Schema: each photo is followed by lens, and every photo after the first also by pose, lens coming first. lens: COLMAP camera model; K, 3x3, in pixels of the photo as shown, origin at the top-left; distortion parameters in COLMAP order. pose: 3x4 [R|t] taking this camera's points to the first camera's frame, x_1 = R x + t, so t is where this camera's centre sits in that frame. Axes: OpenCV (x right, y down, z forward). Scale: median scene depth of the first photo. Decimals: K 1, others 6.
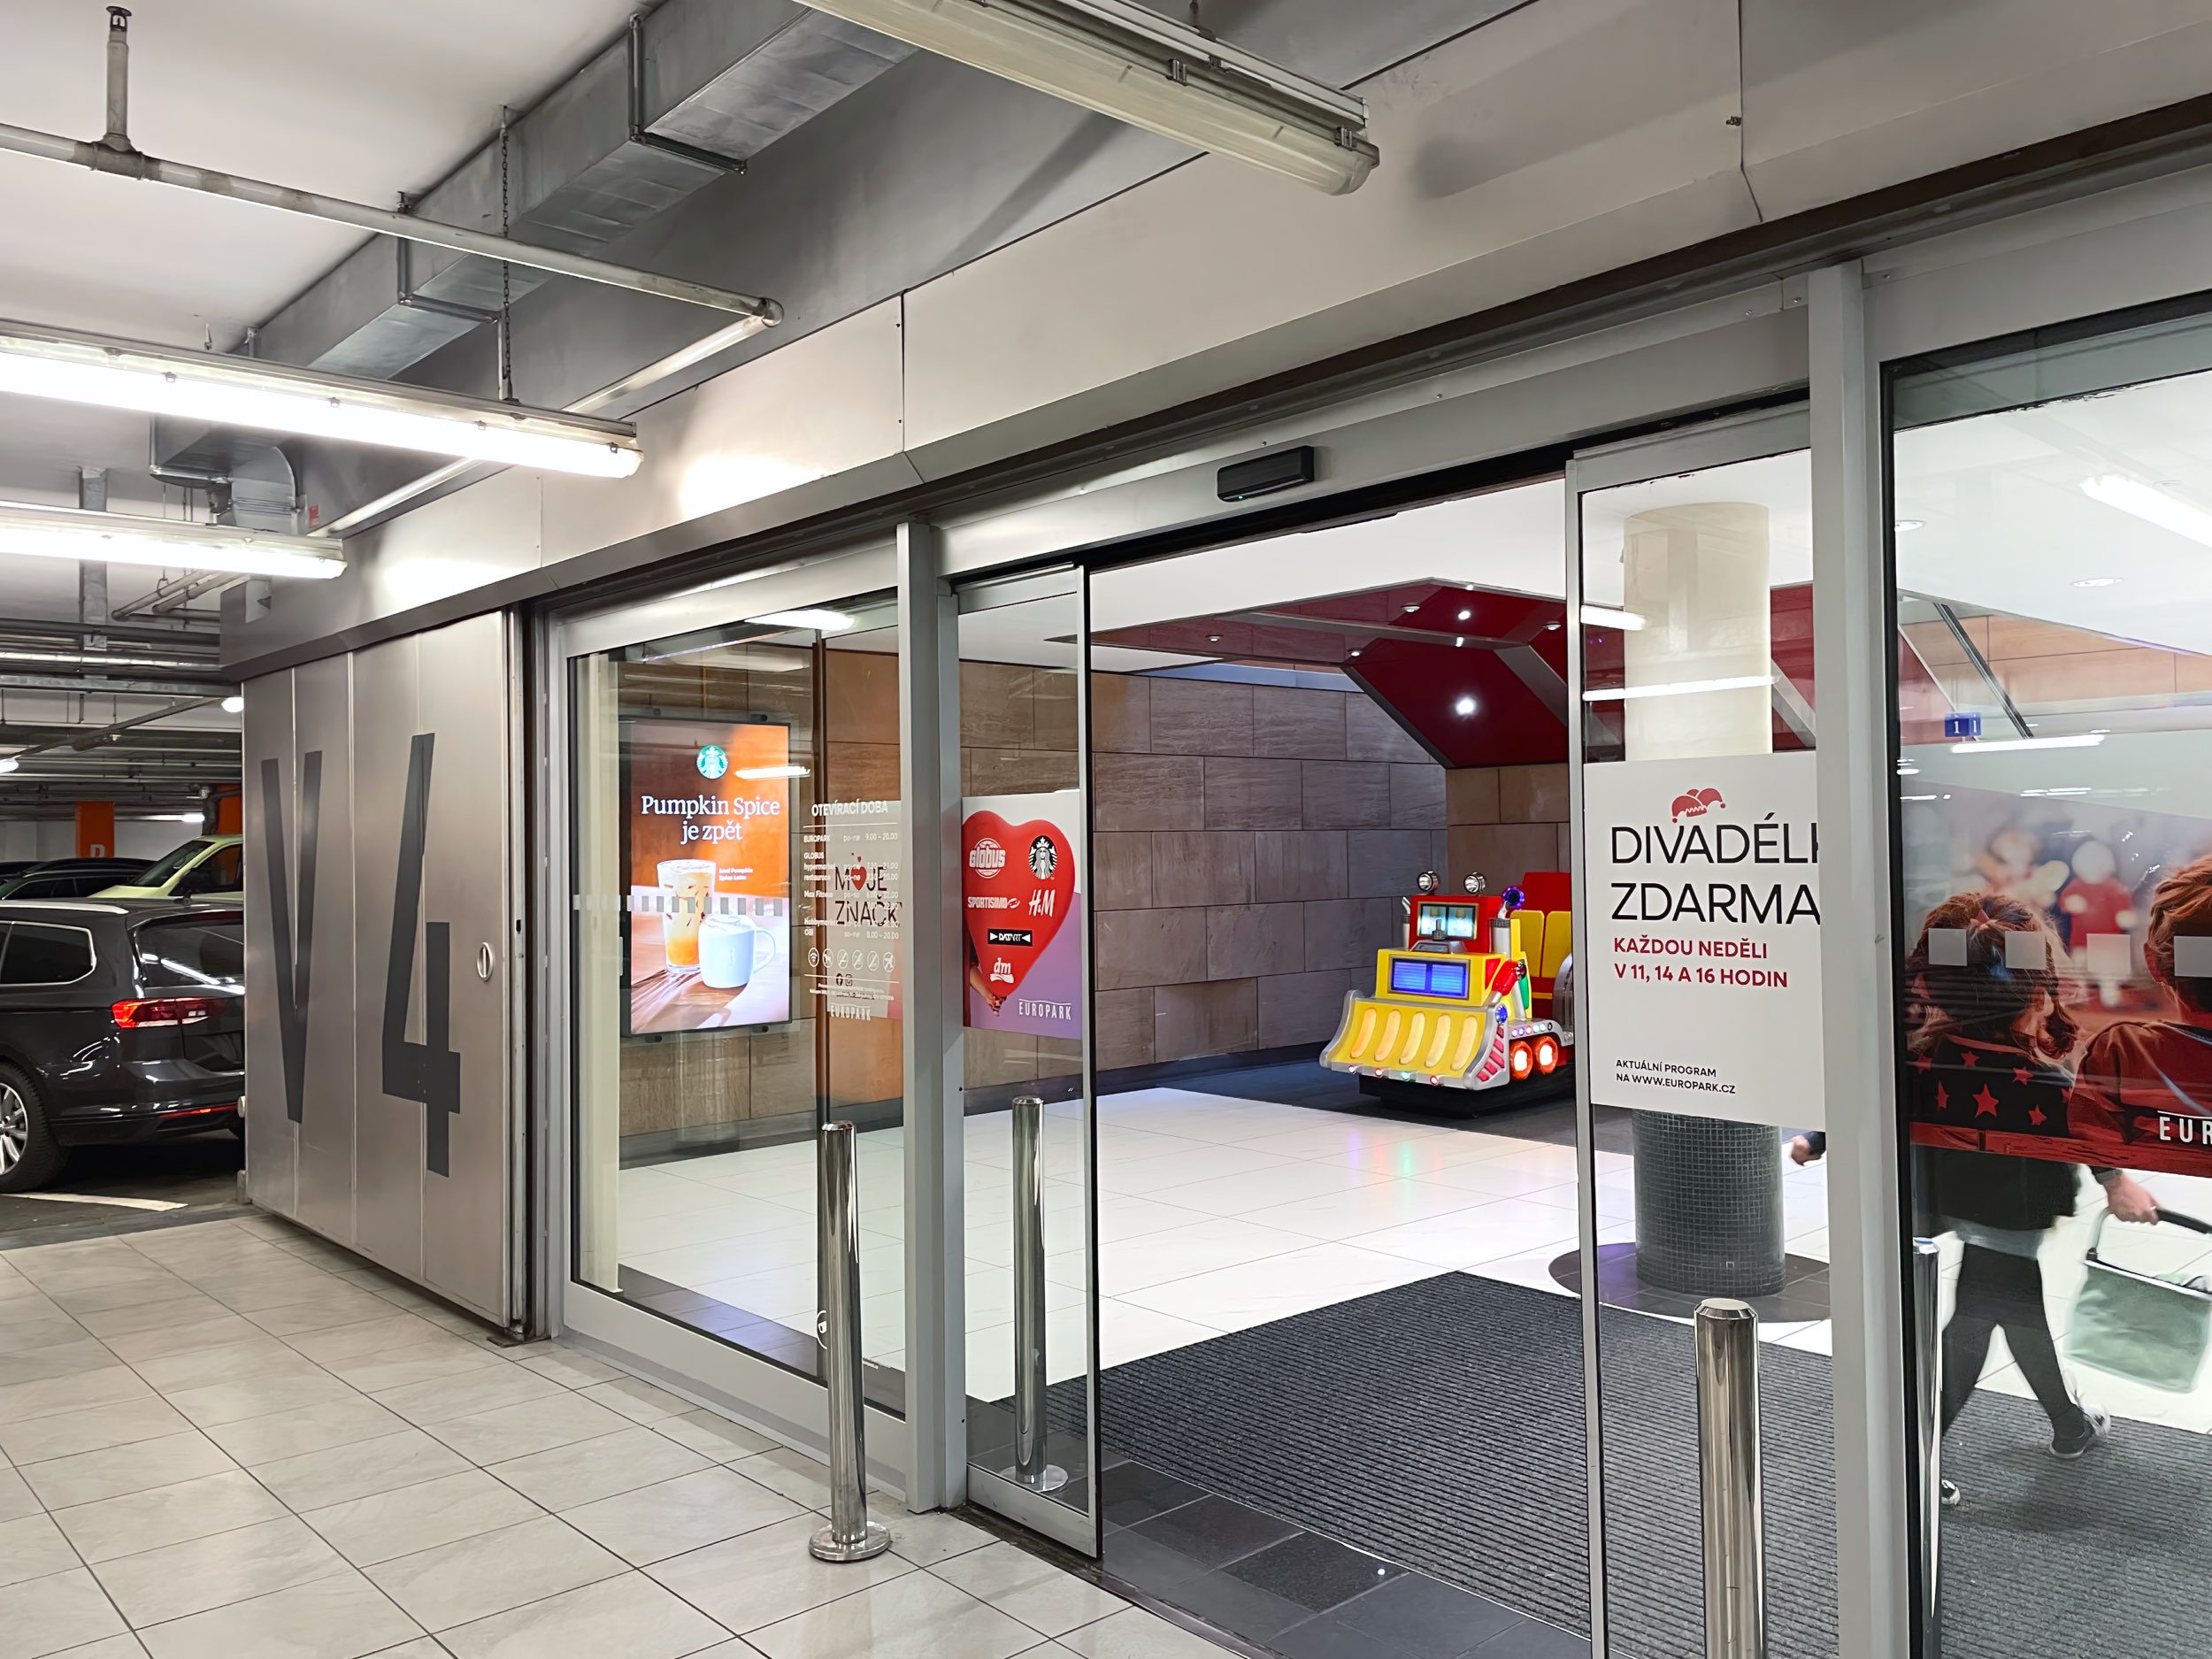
lens RADIAL K [[1660.6, 0, 1119.8], [0, 1660.6, 825.9], [0, 0, 1]] dist [0.110010, -0.156301]
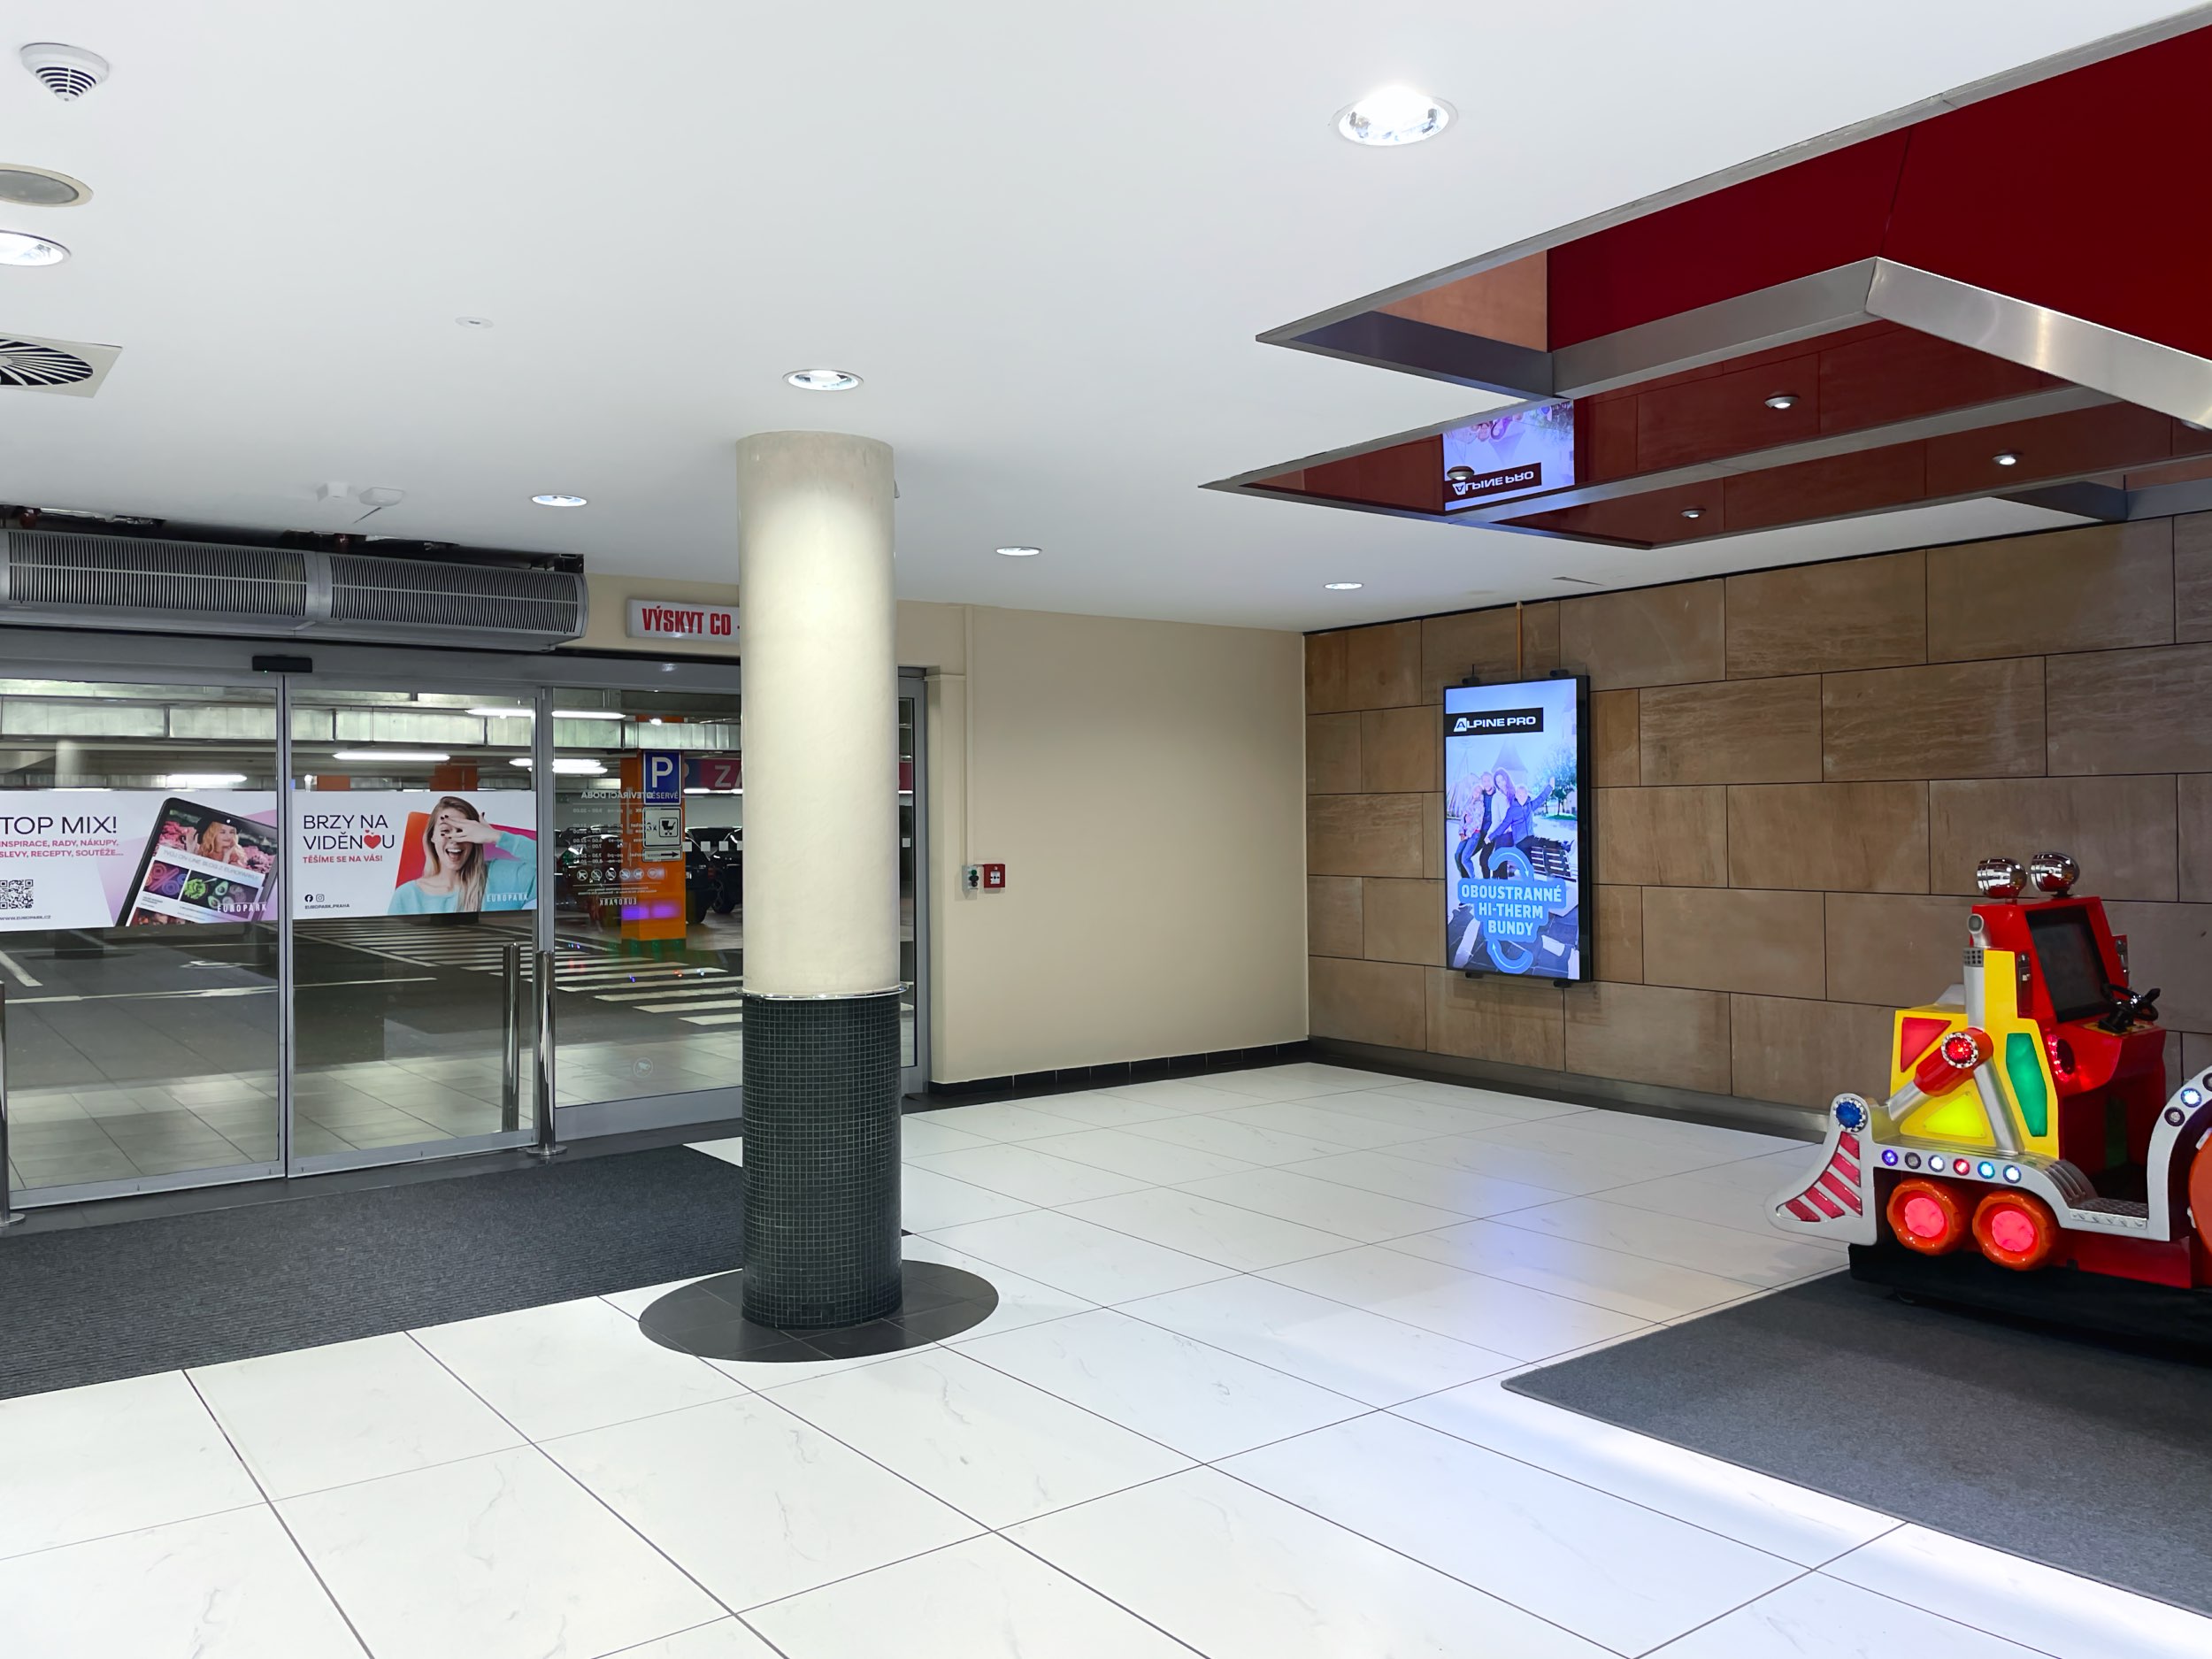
lens RADIAL K [[1660.3, 0, 1117.6], [0, 1660.3, 806.9], [0, 0, 1]] dist [0.090694, -0.120894]
pose [[-0.076029, 0.008324, -0.997071, 0.830354], [0.025346, 0.999658, 0.006413, 0.002379], [0.996783, -0.024784, -0.076214, 0.838535]]
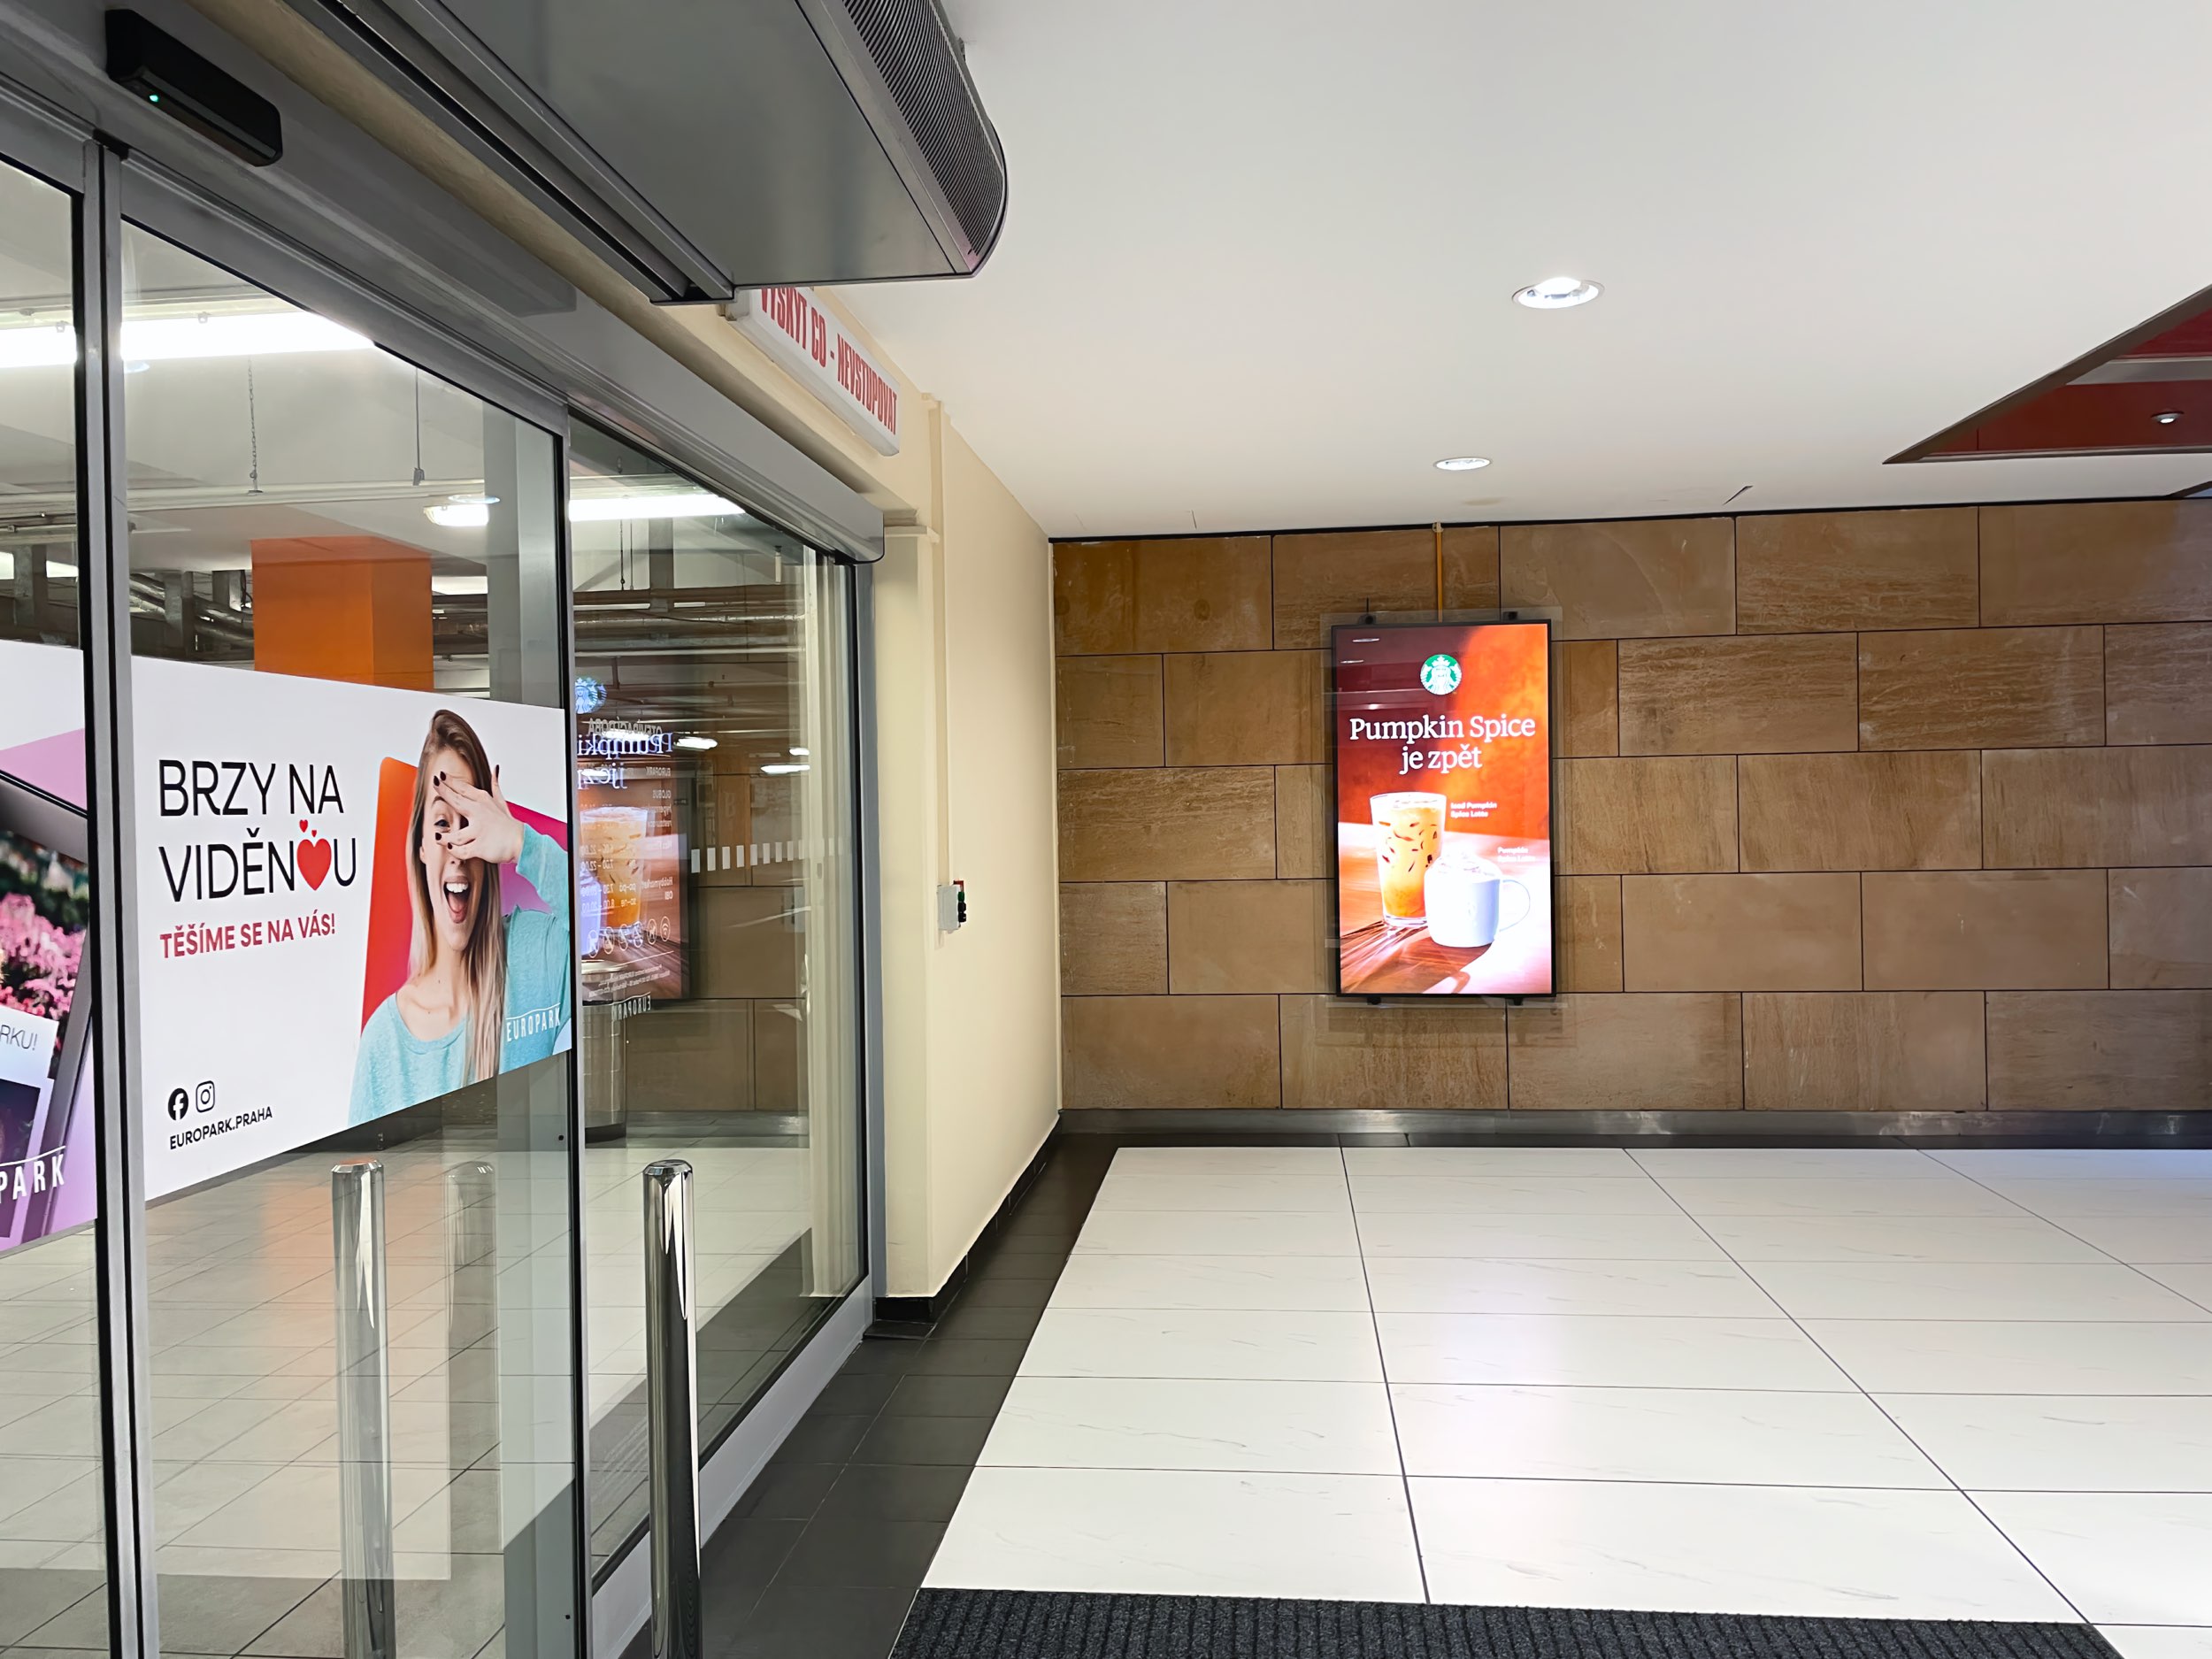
lens RADIAL K [[1658.2, 0, 1114.0], [0, 1658.2, 814.5], [0, 0, 1]] dist [0.097919, -0.146267]
pose [[0.683646, 0.006298, -0.729786, 0.249894], [0.020443, 0.999405, 0.027775, 0.004958], [0.729527, -0.033907, 0.683111, 0.316985]]
